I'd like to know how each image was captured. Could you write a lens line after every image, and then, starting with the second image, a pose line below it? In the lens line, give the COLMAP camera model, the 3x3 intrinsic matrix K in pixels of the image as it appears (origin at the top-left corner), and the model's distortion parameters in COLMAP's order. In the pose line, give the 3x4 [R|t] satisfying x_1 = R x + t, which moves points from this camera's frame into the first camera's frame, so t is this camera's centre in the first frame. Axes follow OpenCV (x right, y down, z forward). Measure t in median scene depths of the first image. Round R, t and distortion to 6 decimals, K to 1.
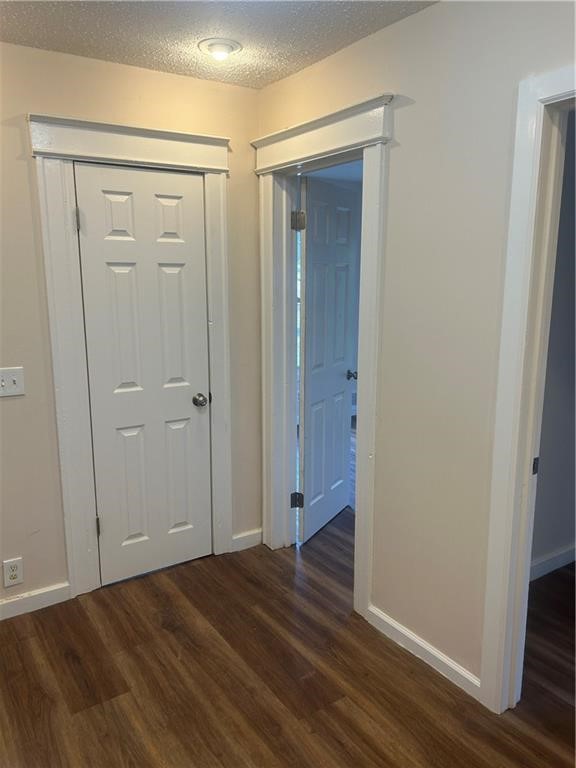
lens RADIAL K [[586.0, 0, 285.1], [0, 586.0, 390.0], [0, 0, 1]] dist [0.068595, -0.067911]
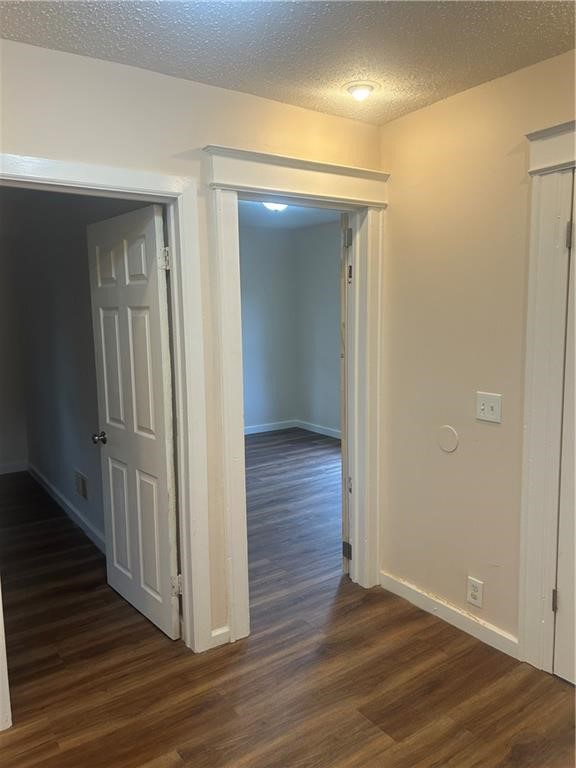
lens RADIAL K [[586.0, 0, 285.1], [0, 586.0, 390.0], [0, 0, 1]] dist [0.068595, -0.067911]
pose [[0.029830, 0.144540, -0.989049, 0.516992], [-0.184347, 0.973311, 0.136680, -0.115821], [0.982409, 0.178251, 0.055679, 0.598108]]
